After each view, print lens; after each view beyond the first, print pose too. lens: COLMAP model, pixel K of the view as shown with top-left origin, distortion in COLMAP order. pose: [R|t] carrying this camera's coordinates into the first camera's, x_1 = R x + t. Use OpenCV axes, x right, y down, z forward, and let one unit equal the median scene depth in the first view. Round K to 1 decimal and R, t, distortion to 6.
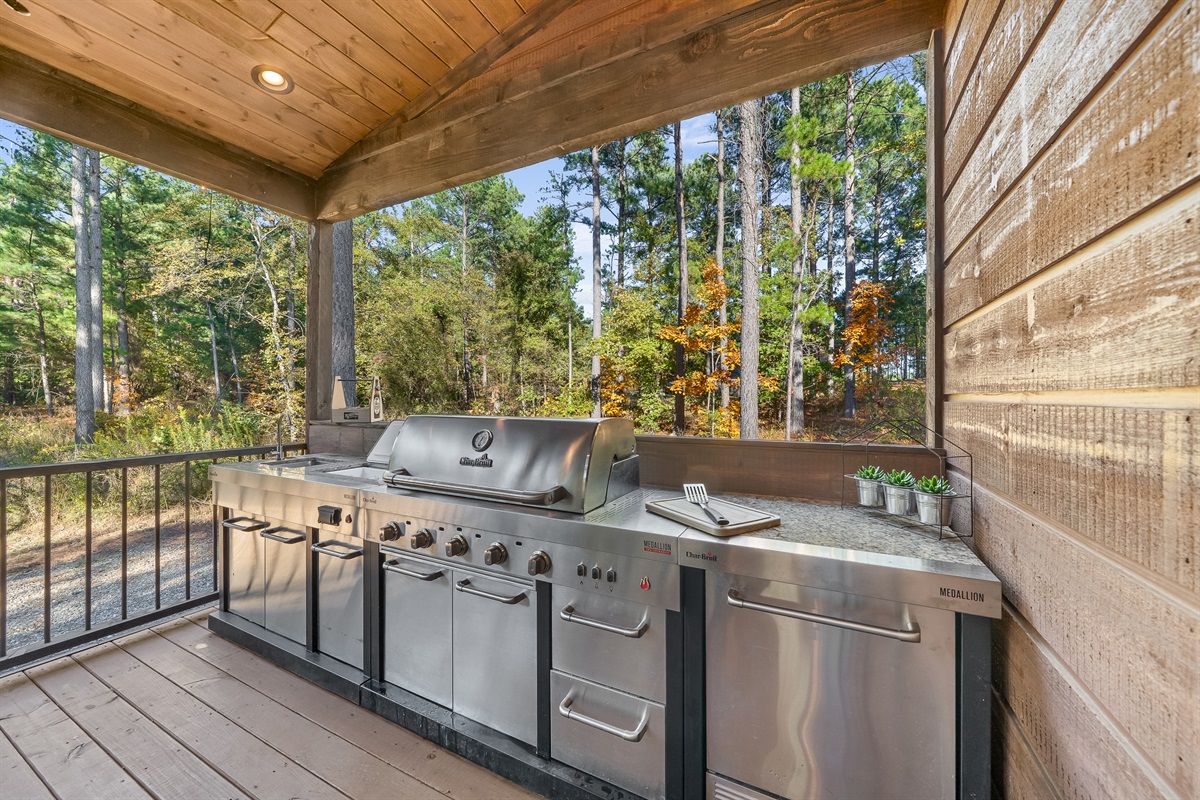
lens RADIAL K [[443.5, 0, 600.0], [0, 443.5, 400.0], [0, 0, 1]] dist [0.012433, 0.000102]
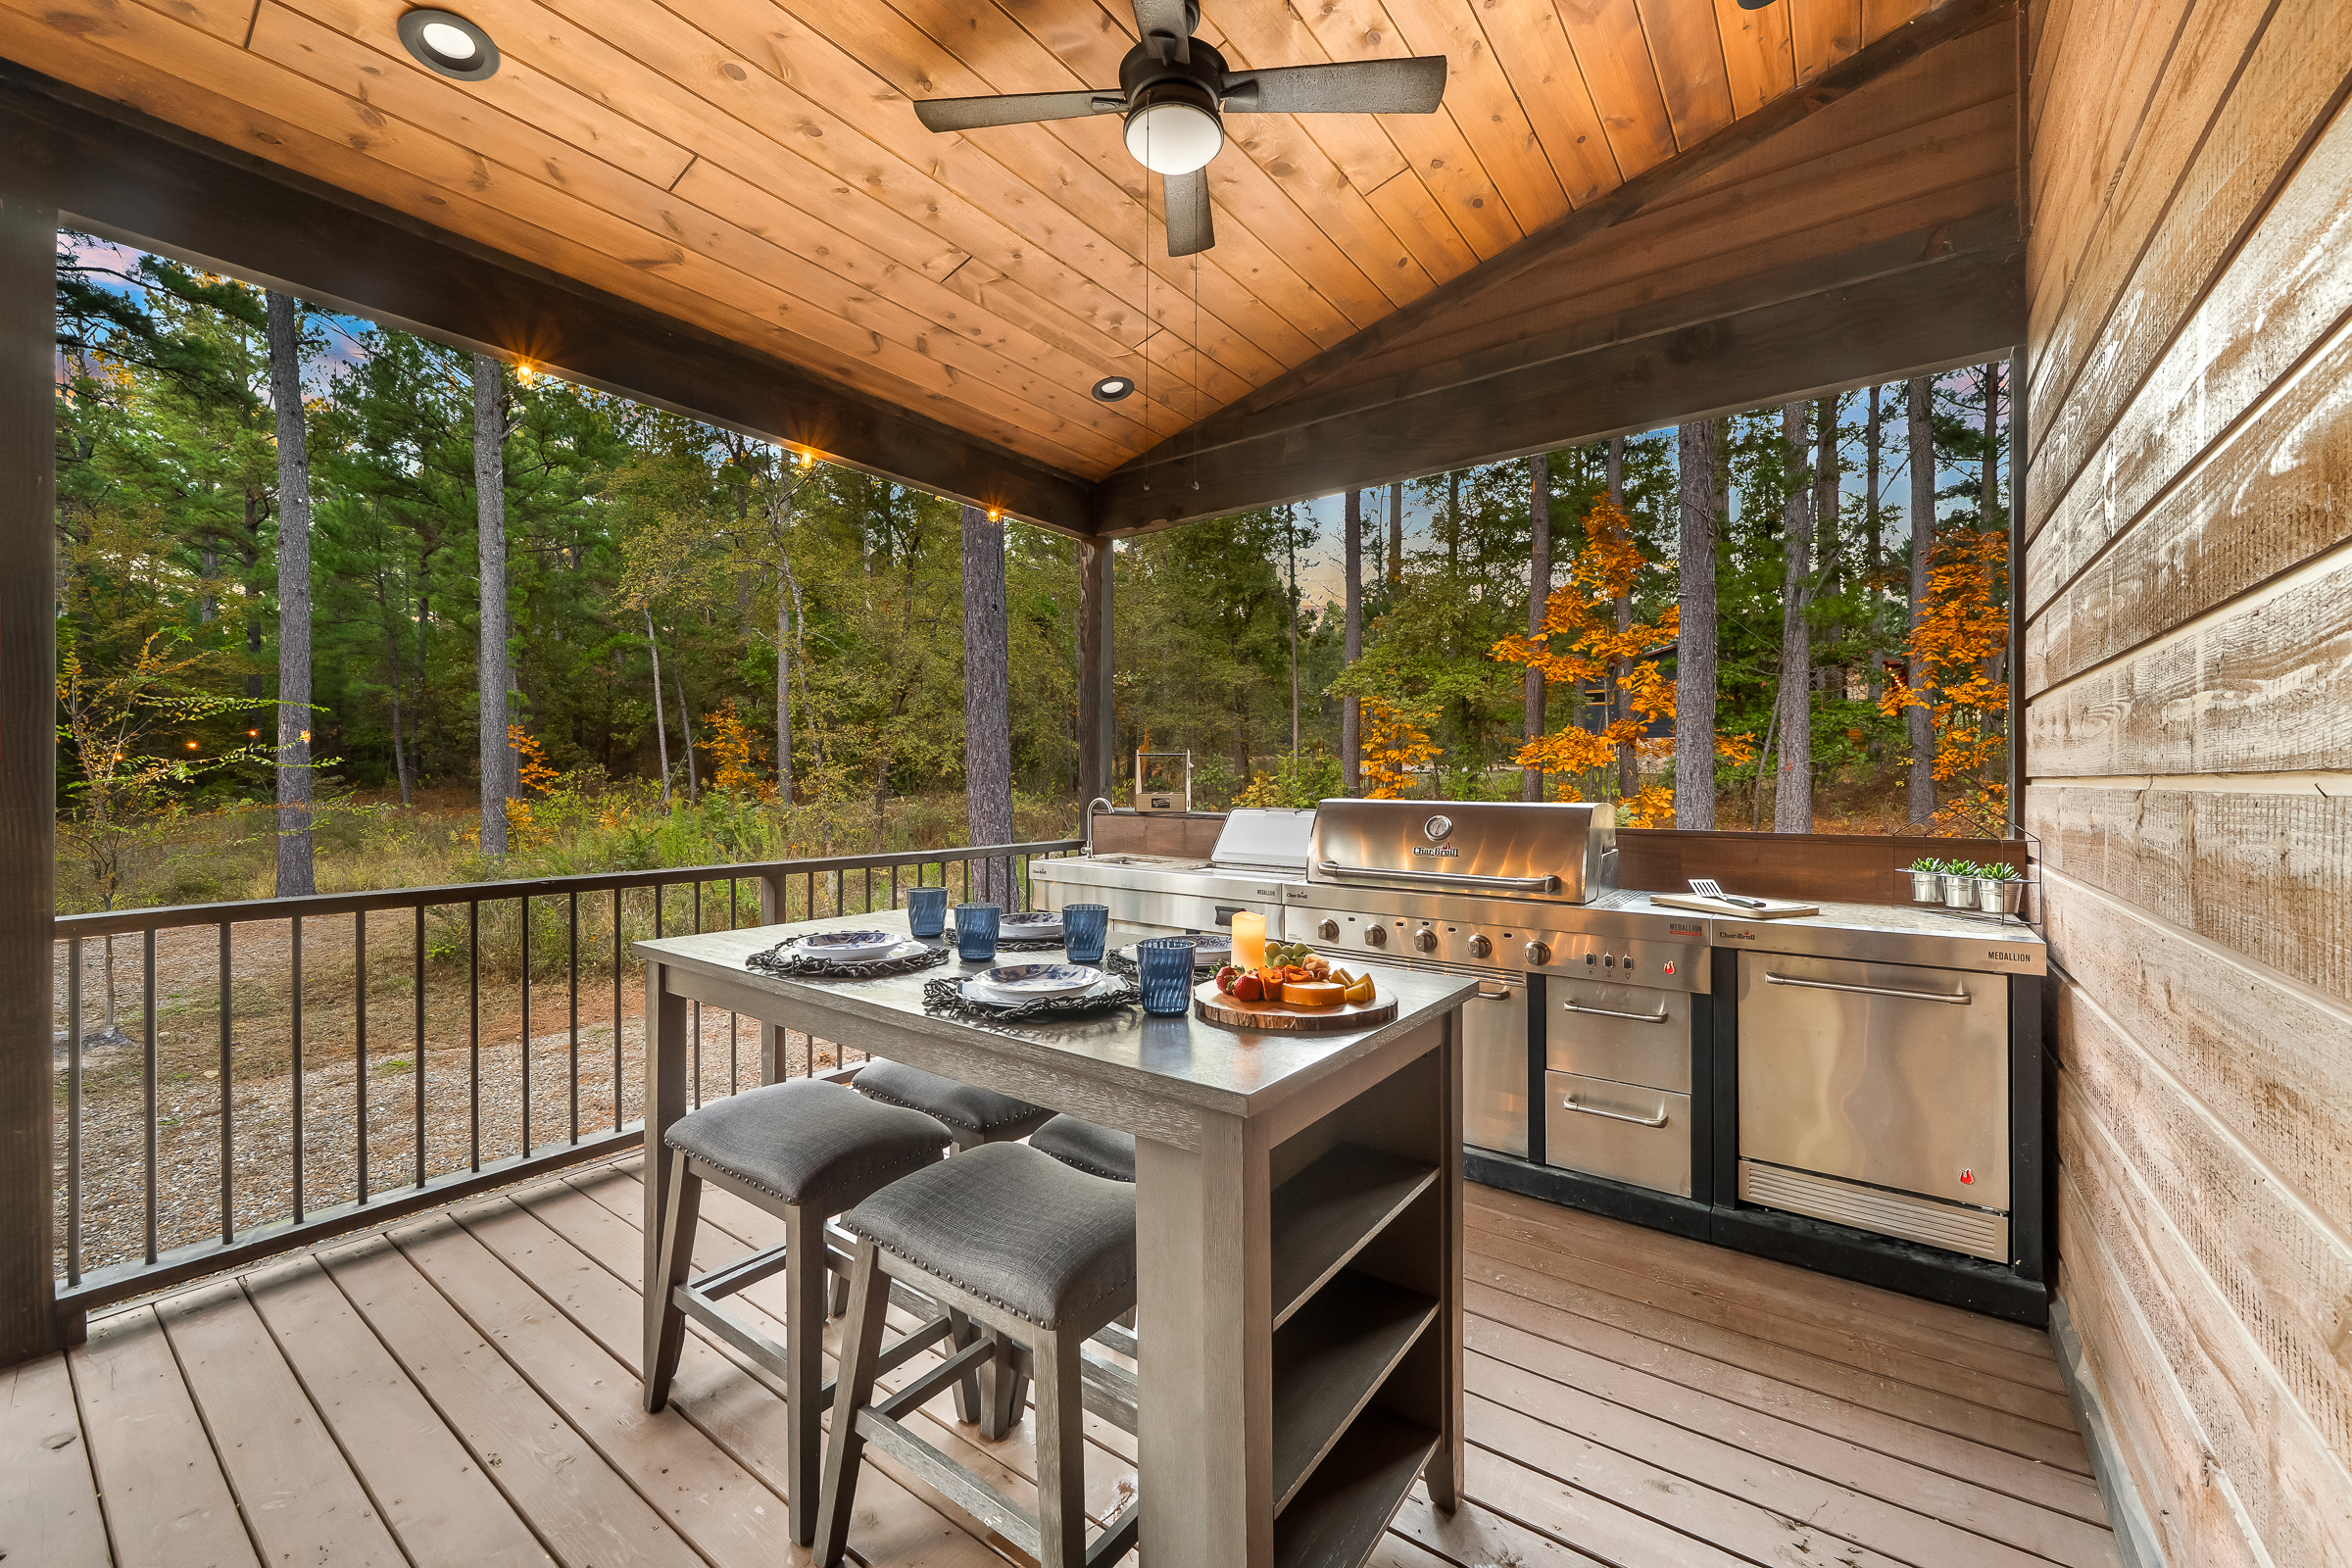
lens RADIAL K [[924.8, 0, 1181.6], [0, 924.8, 776.9], [0, 0, 1]] dist [0.012916, -0.000401]
pose [[0.987072, 0.001659, -0.160269, -0.508151], [-0.002644, 0.999979, -0.005937, 0.001695], [0.160256, 0.006284, 0.987055, -0.965434]]
